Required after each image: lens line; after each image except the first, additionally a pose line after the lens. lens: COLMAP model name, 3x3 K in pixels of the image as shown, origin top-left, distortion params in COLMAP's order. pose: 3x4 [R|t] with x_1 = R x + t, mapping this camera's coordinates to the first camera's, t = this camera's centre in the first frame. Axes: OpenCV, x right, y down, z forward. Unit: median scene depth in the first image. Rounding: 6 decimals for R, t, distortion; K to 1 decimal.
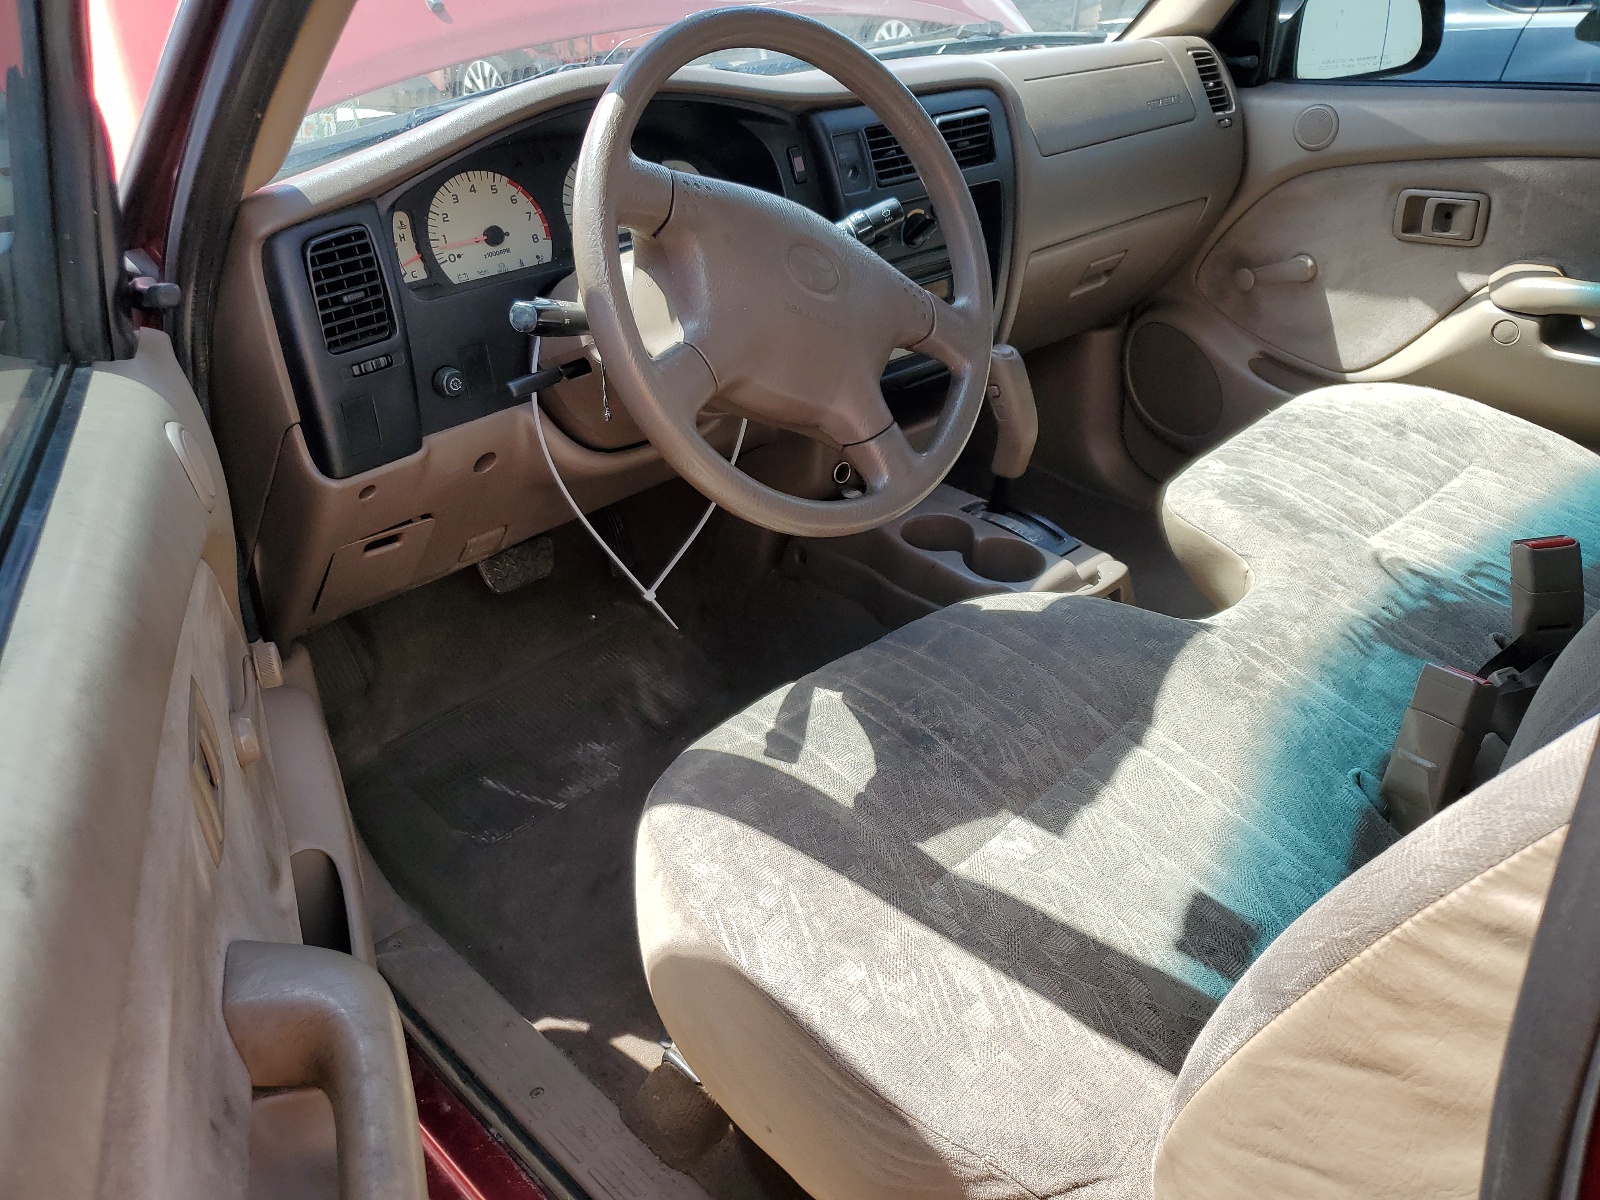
lens RADIAL K [[1250.8, 0, 803.0], [0, 1250.8, 578.3], [0, 0, 1]] dist [-0.005743, 0.007164]
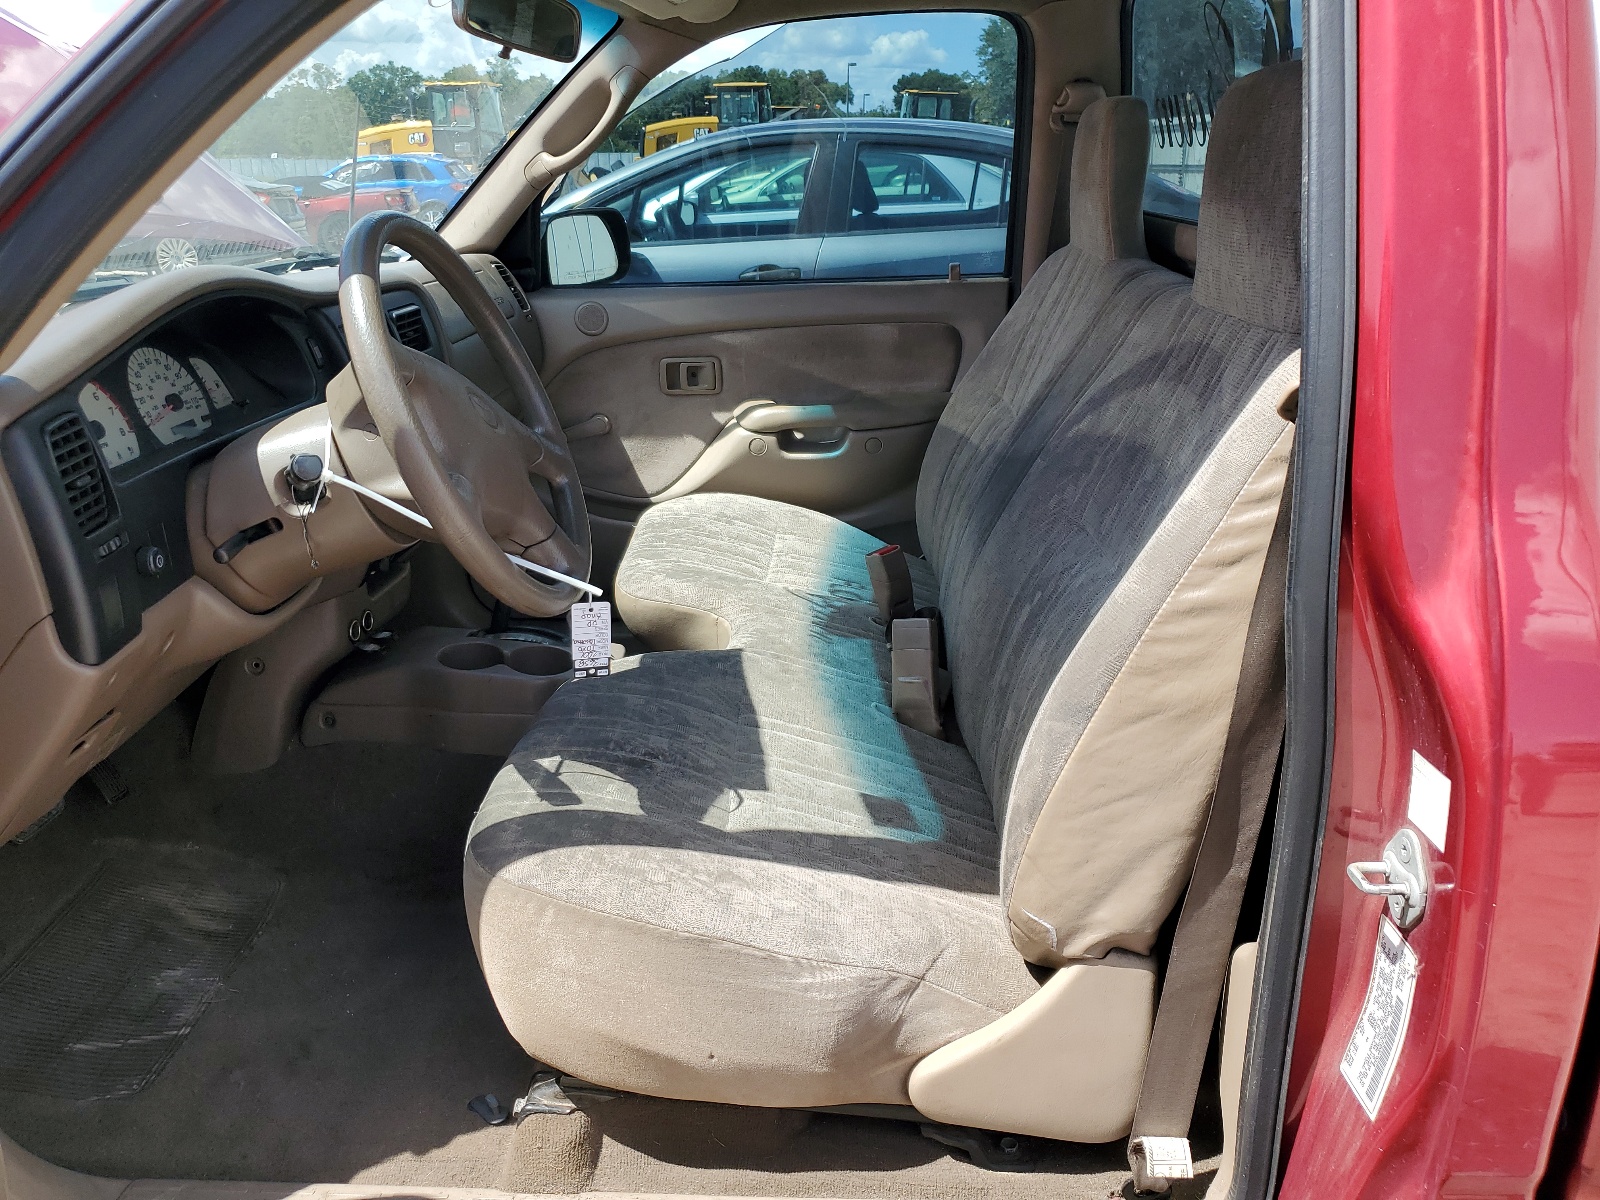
lens RADIAL K [[1212.5, 0, 800.0], [0, 1212.5, 600.0], [0, 0, 1]] dist [0.068585, -0.188497]
pose [[0.712961, -0.193152, 0.674076, -0.391180], [0.298117, 0.953602, -0.042065, 0.047566], [-0.634675, 0.230944, 0.737463, -0.028874]]
